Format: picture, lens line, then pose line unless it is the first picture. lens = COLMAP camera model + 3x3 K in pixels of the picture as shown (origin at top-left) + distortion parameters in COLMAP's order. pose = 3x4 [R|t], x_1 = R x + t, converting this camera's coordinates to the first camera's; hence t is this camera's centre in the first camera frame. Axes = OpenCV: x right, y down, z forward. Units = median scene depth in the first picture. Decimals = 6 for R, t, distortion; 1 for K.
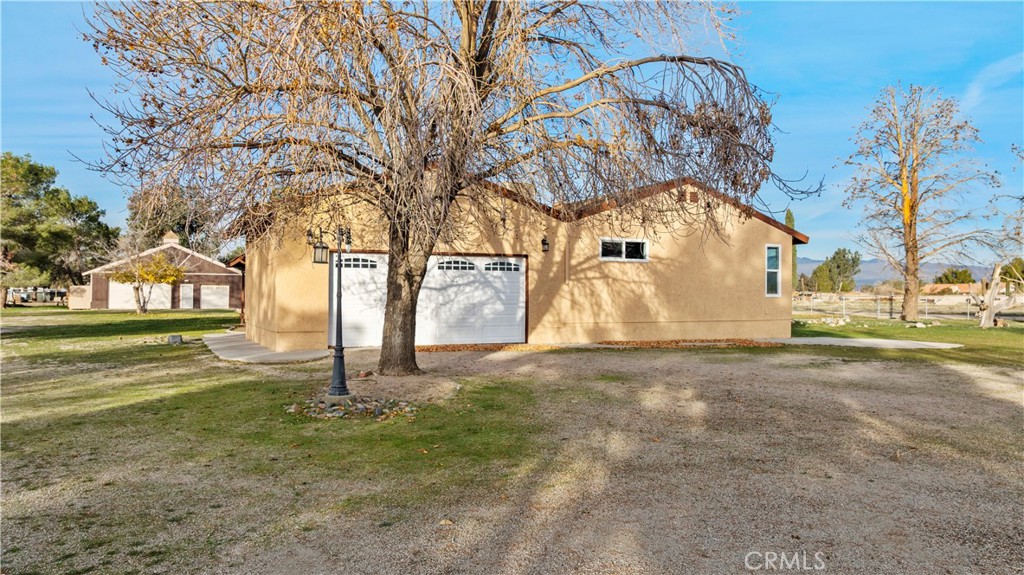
lens RADIAL K [[728.8, 0, 519.2], [0, 728.8, 287.5], [0, 0, 1]] dist [-0.039757, 0.043075]
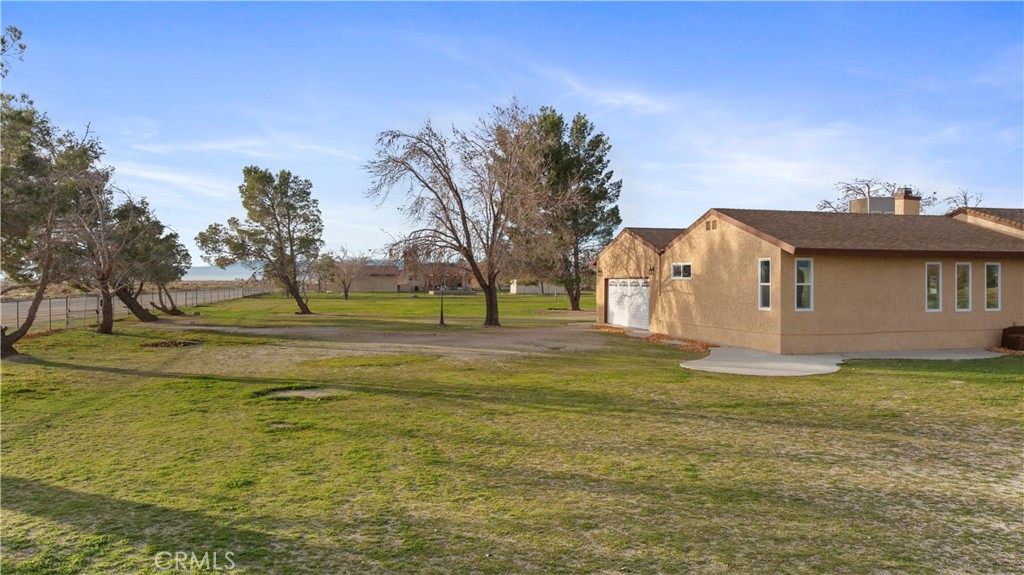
lens RADIAL K [[728.8, 0, 511.0], [0, 728.8, 283.5], [0, 0, 1]] dist [-0.039757, 0.043075]
pose [[-0.228447, 0.002709, -0.973553, 1.576807], [0.006459, 0.999978, 0.001267, -0.031122], [0.973535, -0.005998, -0.228460, 0.997417]]
